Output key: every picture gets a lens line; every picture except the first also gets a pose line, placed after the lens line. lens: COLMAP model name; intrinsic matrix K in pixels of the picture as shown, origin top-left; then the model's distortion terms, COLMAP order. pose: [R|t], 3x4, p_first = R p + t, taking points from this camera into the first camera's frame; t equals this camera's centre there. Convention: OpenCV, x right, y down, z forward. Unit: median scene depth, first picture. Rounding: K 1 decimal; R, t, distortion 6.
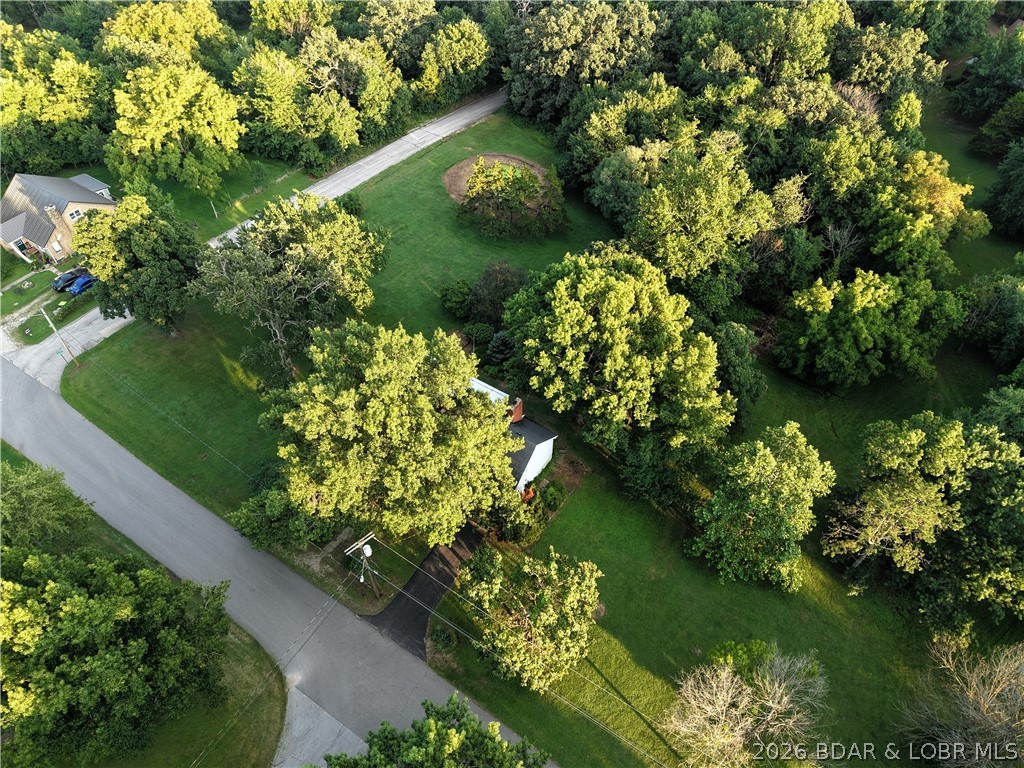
lens RADIAL K [[687.1, 0, 514.7], [0, 687.1, 381.3], [0, 0, 1]] dist [0.036024, -0.035704]
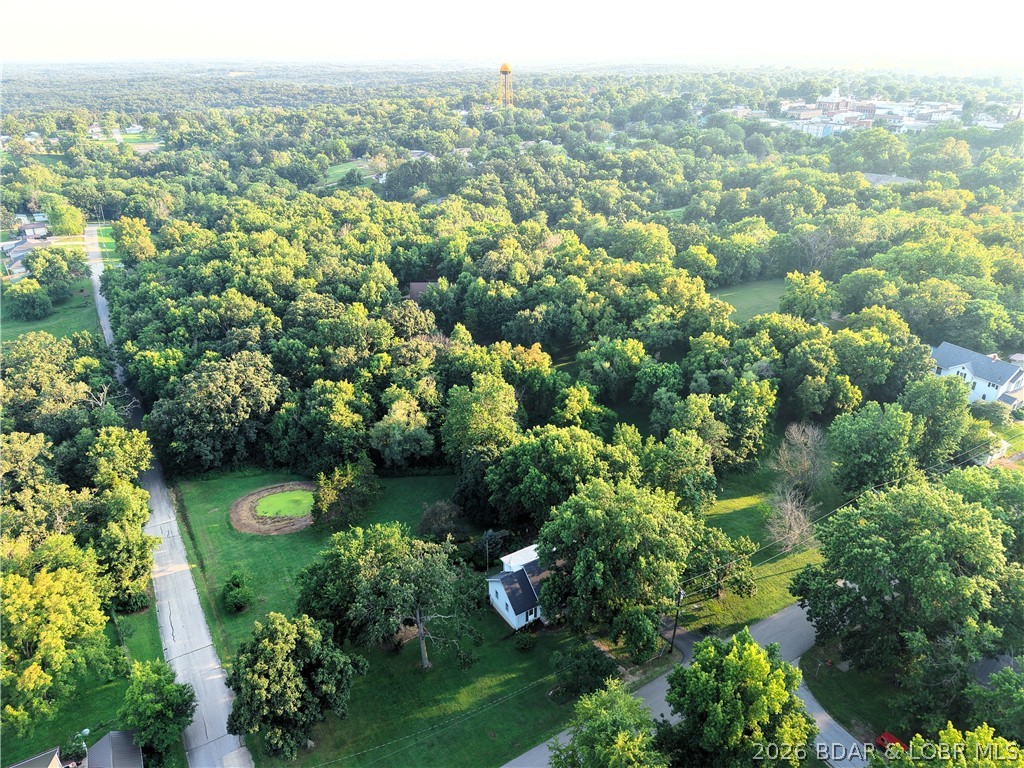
lens RADIAL K [[687.1, 0, 516.8], [0, 687.1, 385.9], [0, 0, 1]] dist [0.036024, -0.035704]
pose [[0.428895, -0.391562, 0.814081, -0.817230], [0.683469, 0.729924, -0.008999, -0.191600], [-0.590694, 0.560259, 0.580681, 0.015741]]
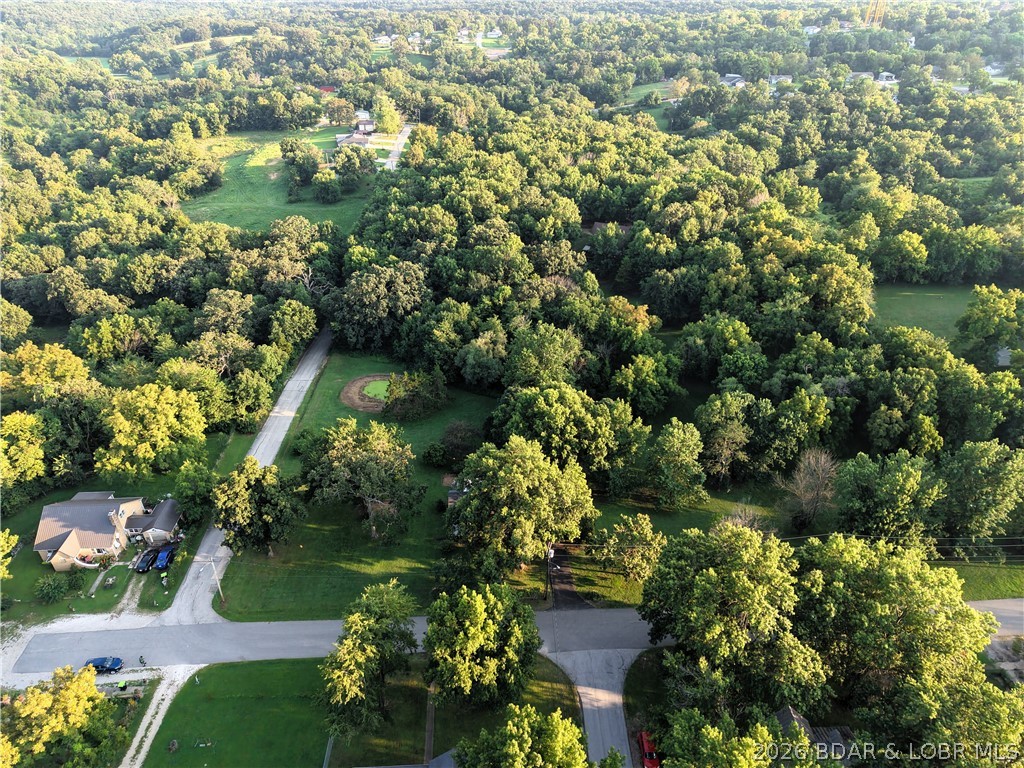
lens RADIAL K [[687.1, 0, 514.0], [0, 687.1, 386.6], [0, 0, 1]] dist [0.036024, -0.035704]
pose [[0.812272, -0.312938, 0.492223, -0.573975], [0.441735, 0.881130, -0.168764, 0.067569], [-0.380900, 0.354514, 0.853953, -0.358398]]
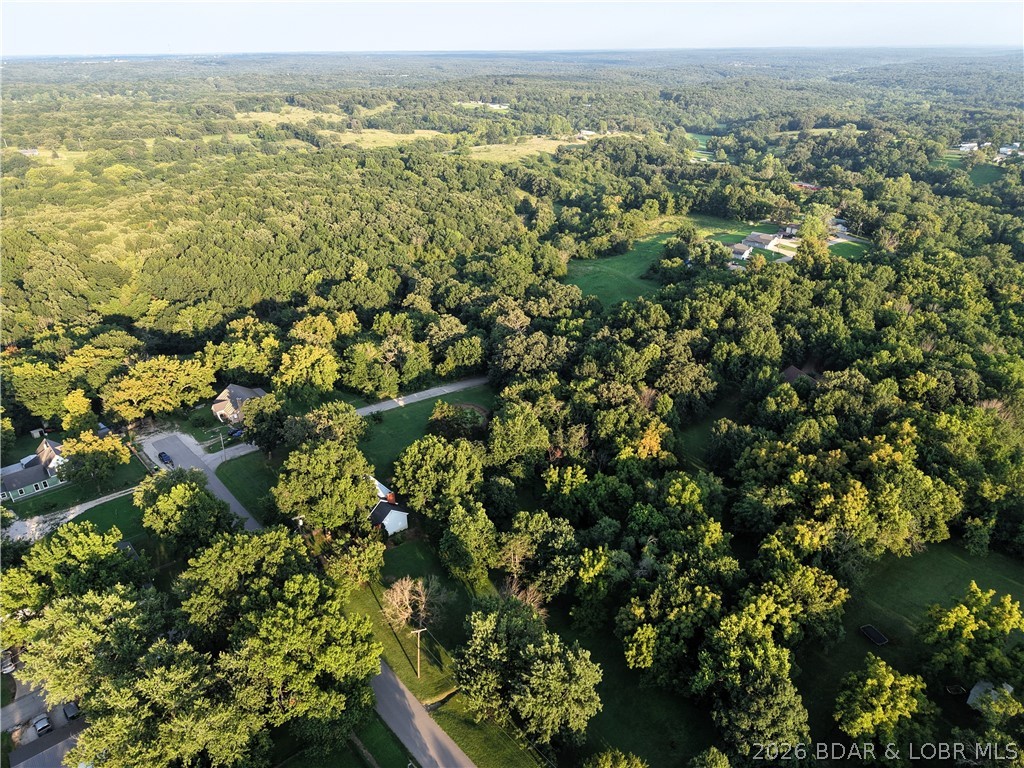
lens RADIAL K [[687.1, 0, 511.5], [0, 687.1, 382.9], [0, 0, 1]] dist [0.036024, -0.035704]
pose [[0.968776, 0.102172, -0.225908, 0.603361], [-0.181479, 0.913025, -0.365310, 0.319849], [0.168935, 0.394900, 0.903058, -0.781185]]
